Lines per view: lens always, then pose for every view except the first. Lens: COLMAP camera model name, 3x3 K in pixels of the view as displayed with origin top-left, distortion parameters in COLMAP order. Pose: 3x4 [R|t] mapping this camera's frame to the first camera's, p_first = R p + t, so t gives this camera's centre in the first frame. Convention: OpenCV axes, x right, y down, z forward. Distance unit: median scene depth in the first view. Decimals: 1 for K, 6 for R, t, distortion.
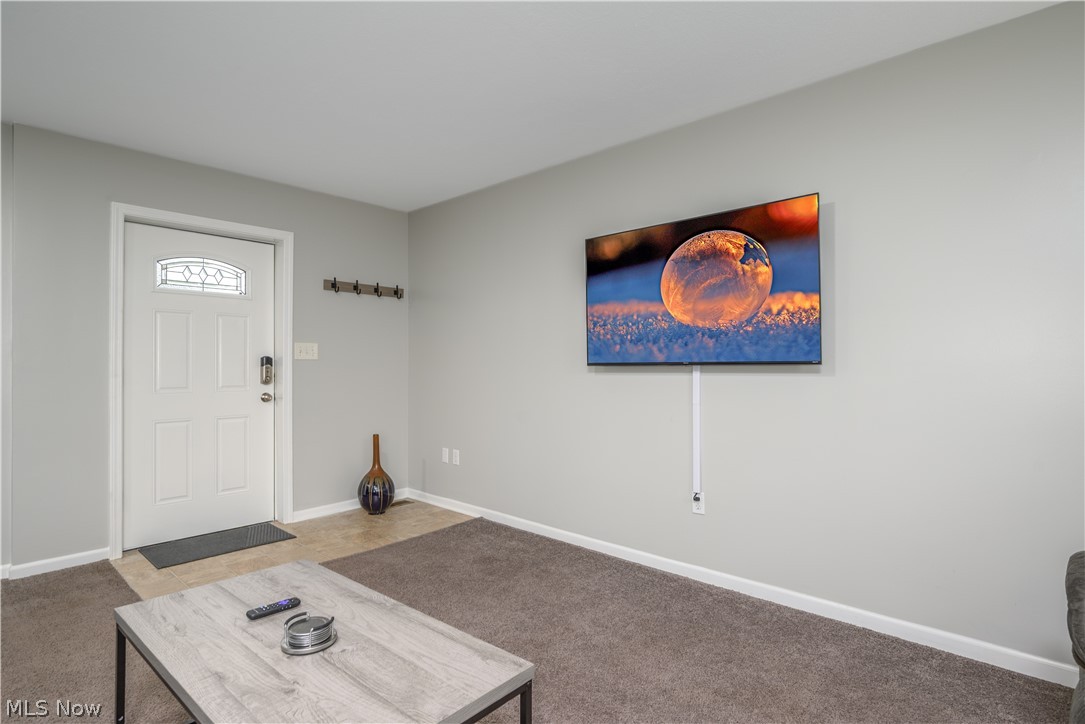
lens RADIAL K [[549.1, 0, 545.7], [0, 549.1, 362.7], [0, 0, 1]] dist [-0.001962, 0.000235]
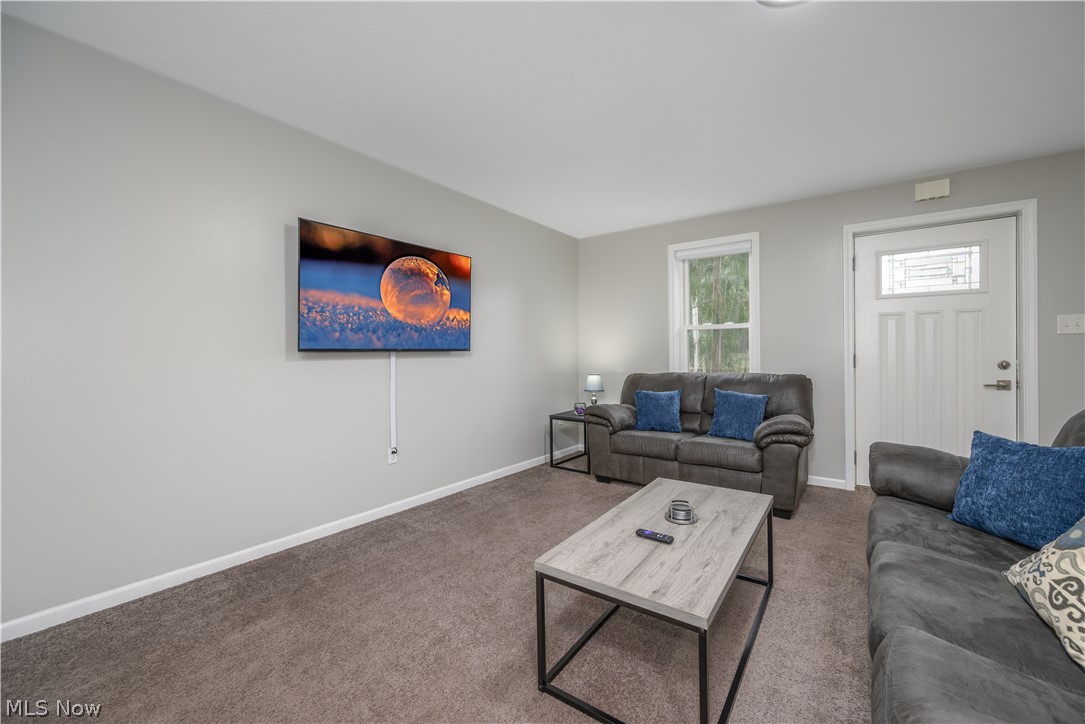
lens RADIAL K [[440.3, 0, 545.4], [0, 440.3, 354.9], [0, 0, 1]] dist [-0.002764, -0.000053]
pose [[-0.099233, -0.004642, 0.995053, -0.828487], [-0.000810, 0.999989, 0.004584, 0.008030], [-0.995064, -0.000351, -0.099236, 0.749878]]
